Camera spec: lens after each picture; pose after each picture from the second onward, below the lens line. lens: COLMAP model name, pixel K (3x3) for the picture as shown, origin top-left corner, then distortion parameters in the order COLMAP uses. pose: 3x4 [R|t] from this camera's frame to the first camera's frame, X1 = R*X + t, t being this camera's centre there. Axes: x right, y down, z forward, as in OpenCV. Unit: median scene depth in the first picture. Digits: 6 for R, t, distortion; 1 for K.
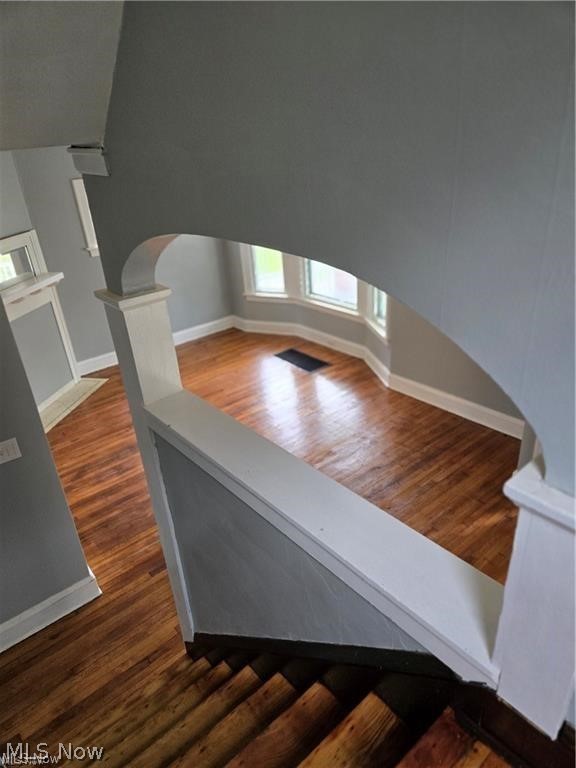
lens RADIAL K [[522.3, 0, 295.4], [0, 522.3, 382.8], [0, 0, 1]] dist [0.090013, -0.000367]
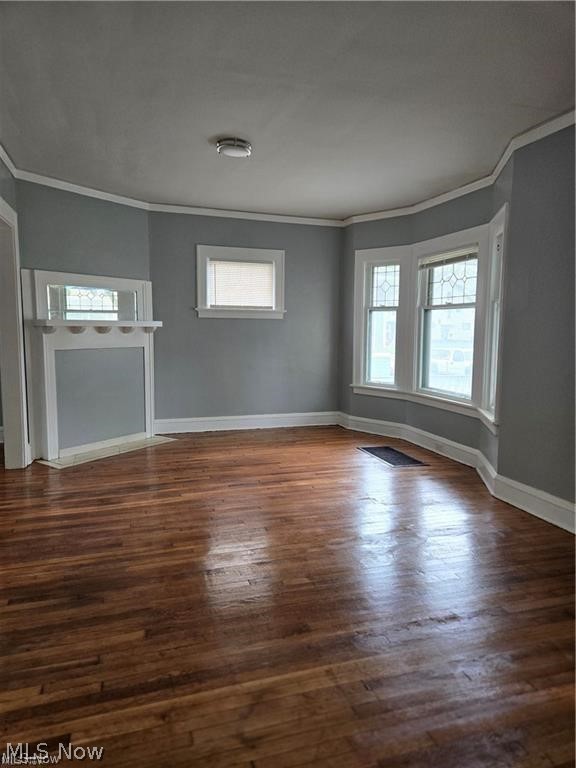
lens RADIAL K [[522.3, 0, 295.4], [0, 522.3, 382.8], [0, 0, 1]] dist [0.090013, -0.000367]
pose [[0.920845, 0.110755, -0.373868, 0.168008], [-0.231103, 0.927283, -0.294513, 0.125911], [0.314062, 0.357603, 0.879480, 0.230619]]
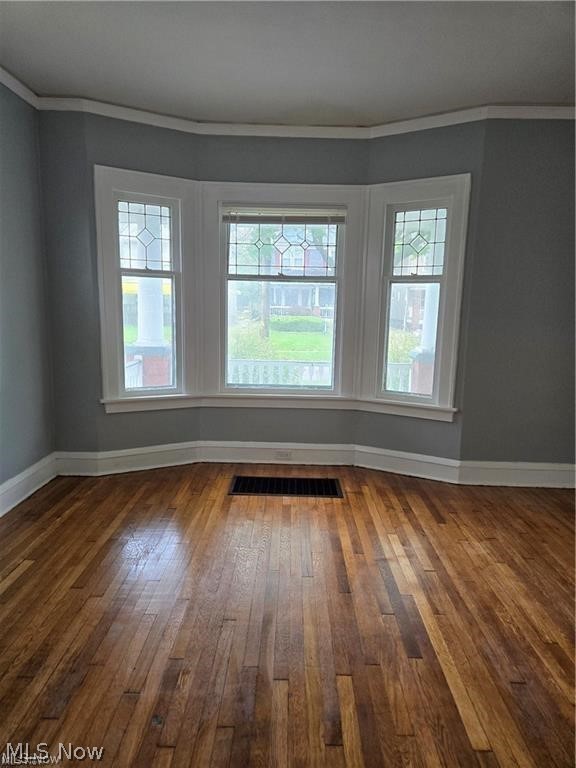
lens RADIAL K [[508.1, 0, 286.2], [0, 508.1, 376.2], [0, 0, 1]] dist [0.065302, -0.002368]
pose [[0.657821, -0.029018, 0.752615, -0.416506], [0.282487, 0.935817, -0.210826, -0.040426], [-0.698192, 0.351290, 0.623798, 0.645506]]
